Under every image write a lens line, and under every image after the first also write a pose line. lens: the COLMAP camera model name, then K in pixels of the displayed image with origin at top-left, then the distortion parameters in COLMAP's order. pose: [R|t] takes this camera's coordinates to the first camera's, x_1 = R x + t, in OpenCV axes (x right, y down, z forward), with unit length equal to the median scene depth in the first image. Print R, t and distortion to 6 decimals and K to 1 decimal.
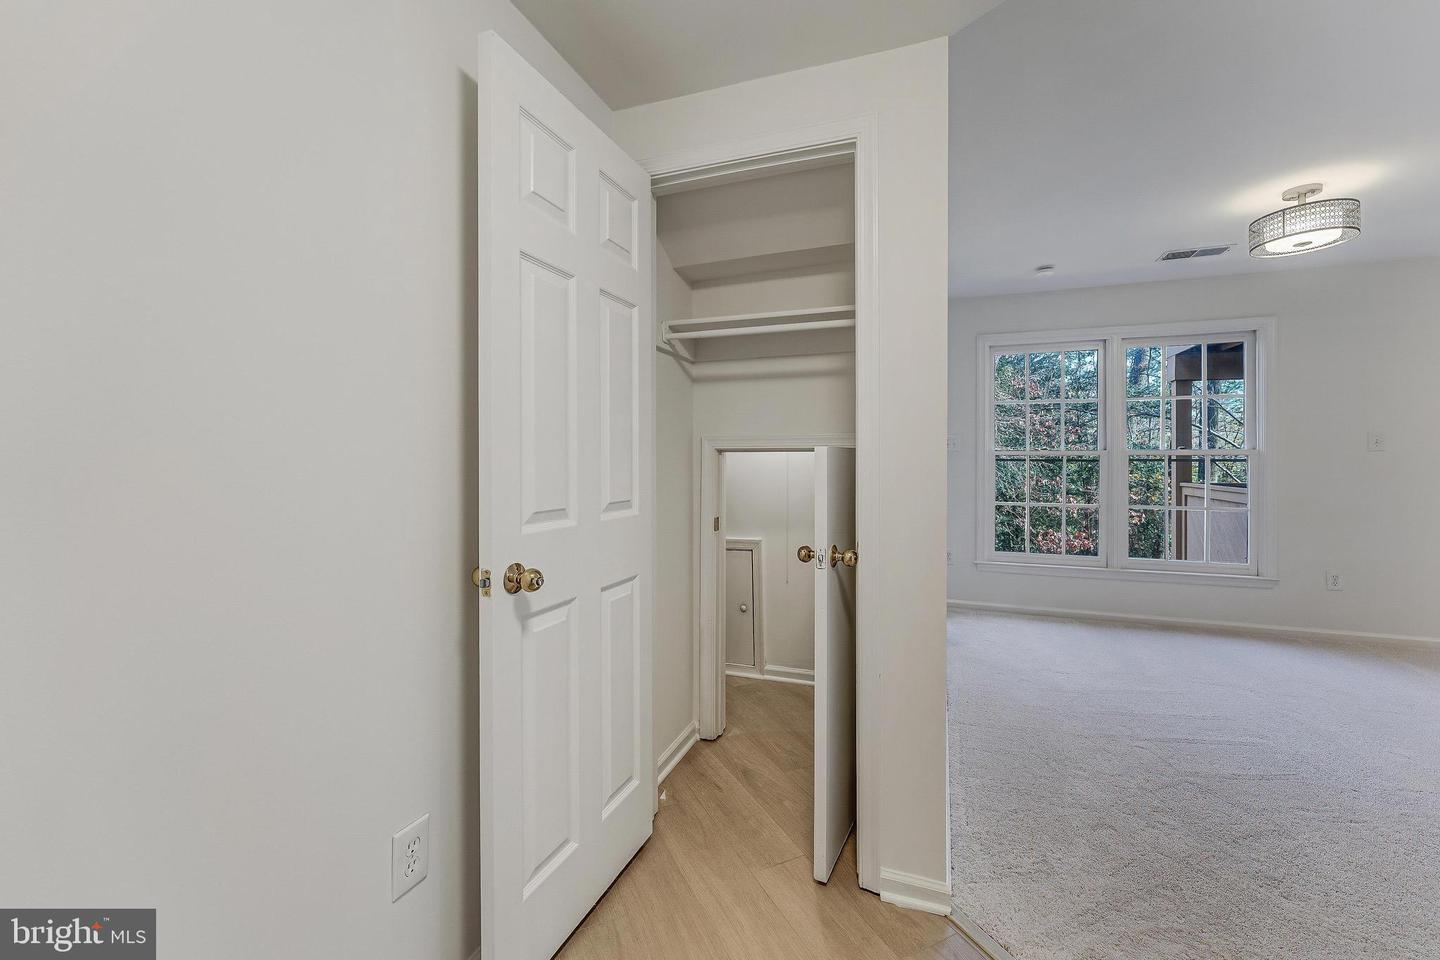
lens RADIAL K [[593.2, 0, 732.9], [0, 593.2, 455.1], [0, 0, 1]] dist [0.001167, -0.000201]
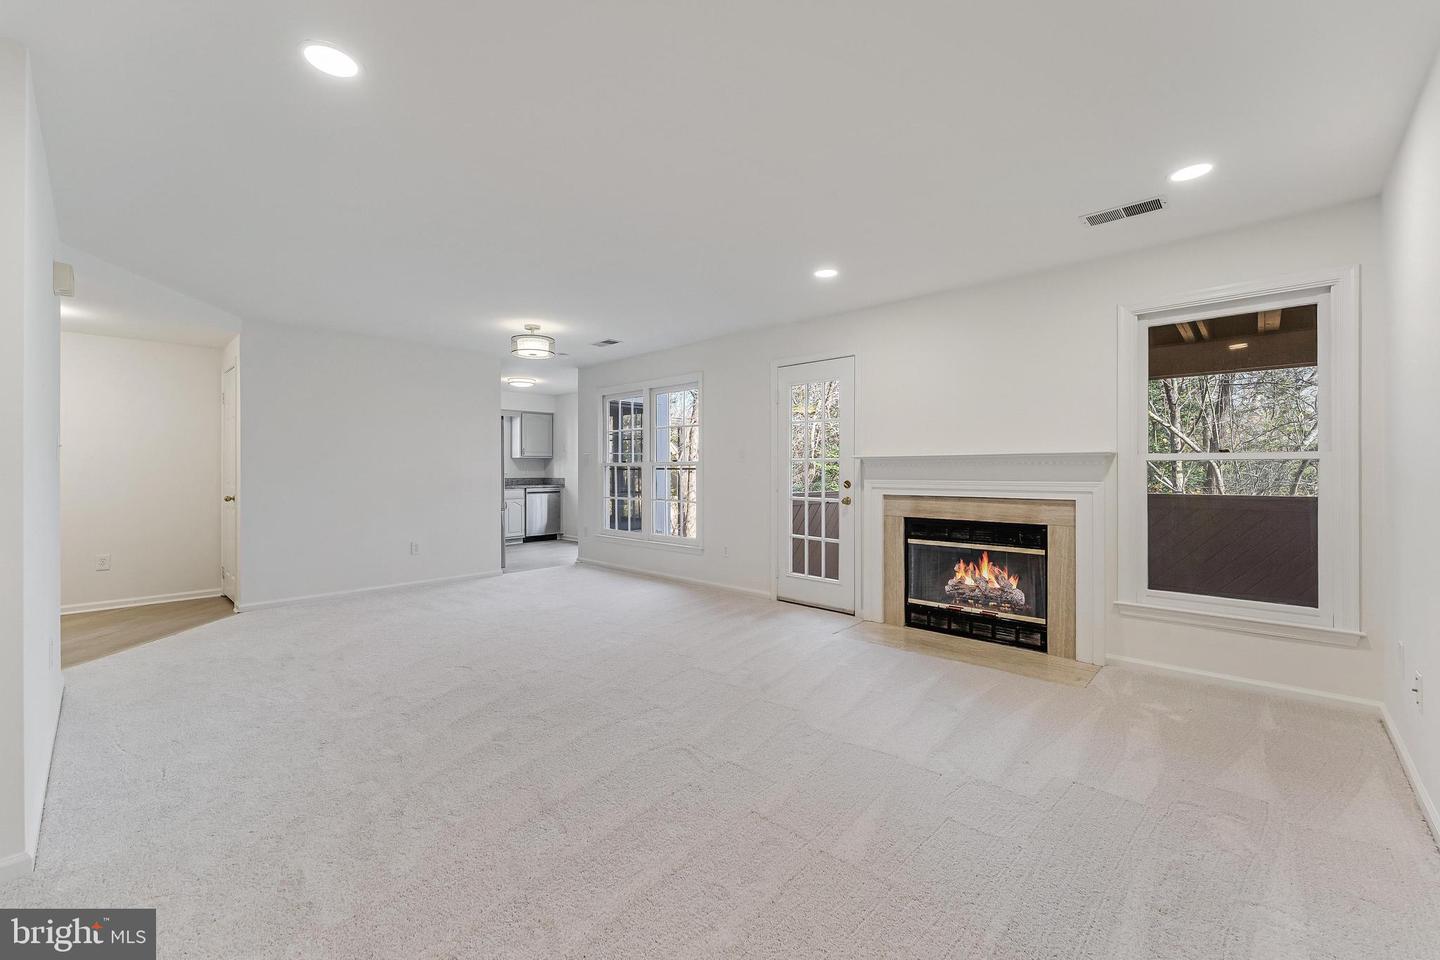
lens RADIAL K [[584.0, 0, 719.4], [0, 584.0, 470.9], [0, 0, 1]] dist [0.002606, 0.000068]
pose [[0.904427, -0.007457, -0.426564, 1.513555], [0.008936, 0.999959, 0.001466, 0.011001], [0.426536, -0.005138, 0.904456, -0.310428]]
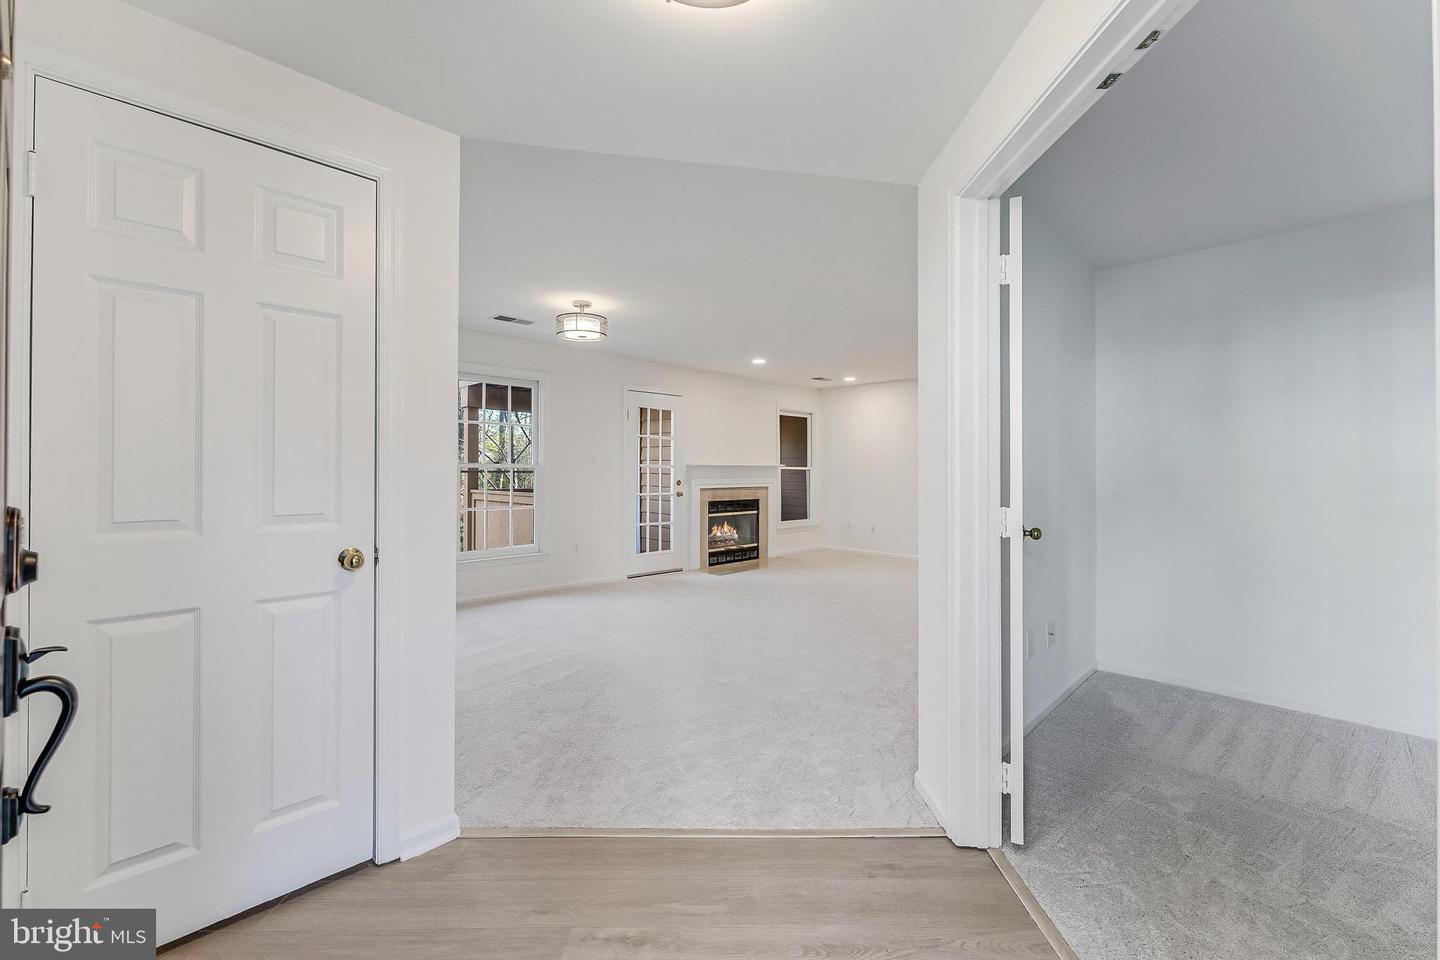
lens RADIAL K [[584.6, 0, 726.5], [0, 584.6, 465.5], [0, 0, 1]] dist [0.000904, -0.000298]
pose [[0.430357, 0.004411, 0.902648, -0.180746], [-0.004736, 0.999985, -0.002629, -0.003460], [-0.902647, -0.003143, 0.430371, -0.014858]]
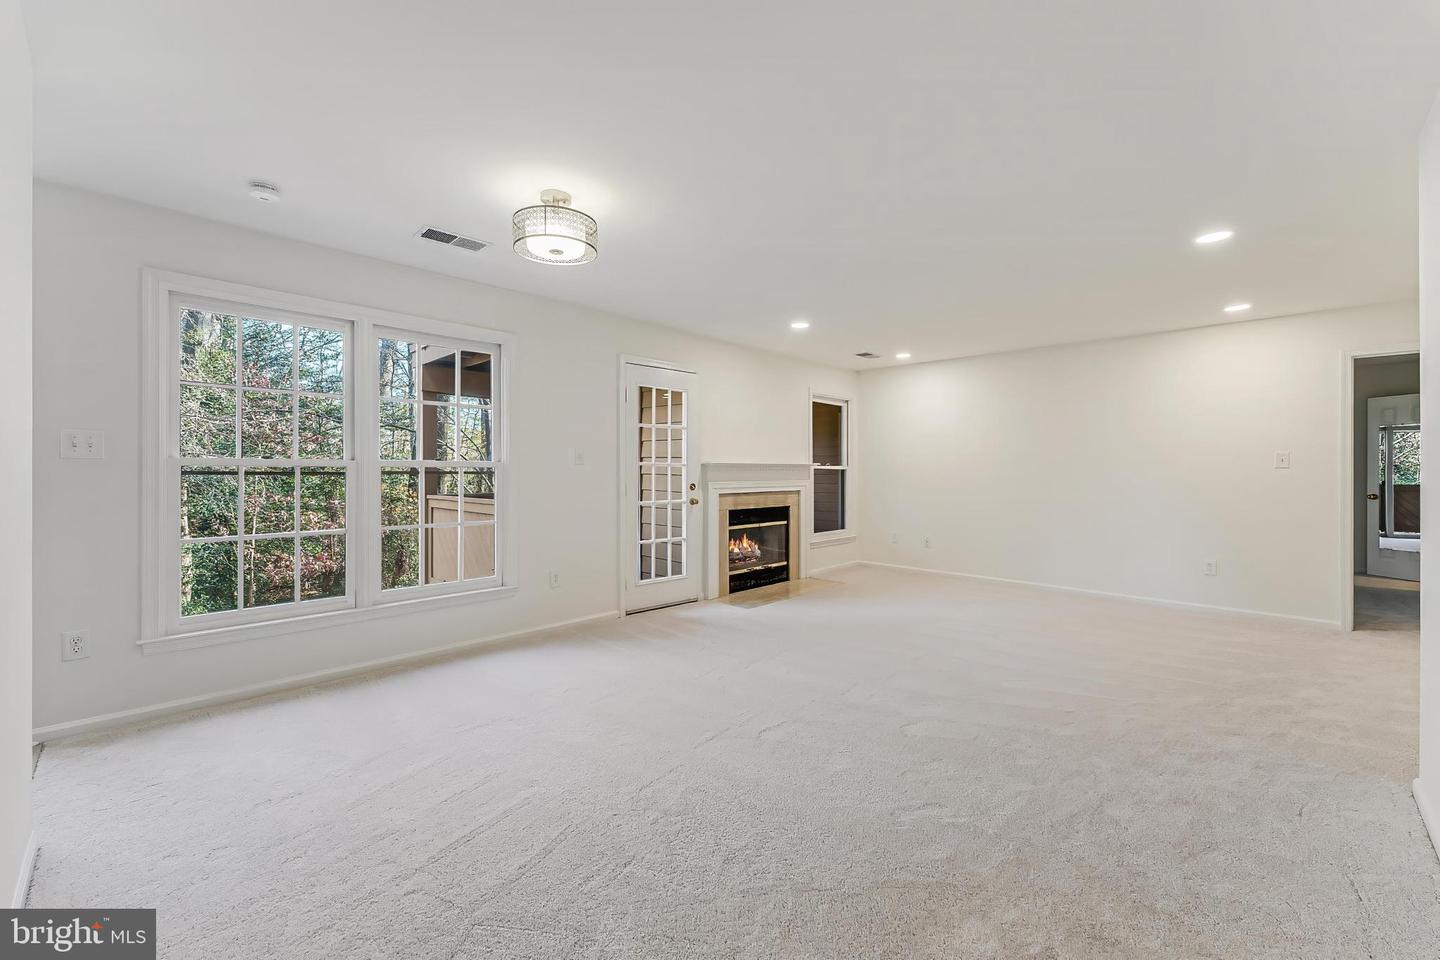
lens RADIAL K [[584.0, 0, 719.4], [0, 584.0, 470.9], [0, 0, 1]] dist [0.002606, 0.000068]
pose [[0.430319, -0.002702, 0.902673, 0.129150], [-0.002317, 0.999989, 0.004098, 0.002002], [-0.902674, -0.003855, 0.430308, 0.217062]]
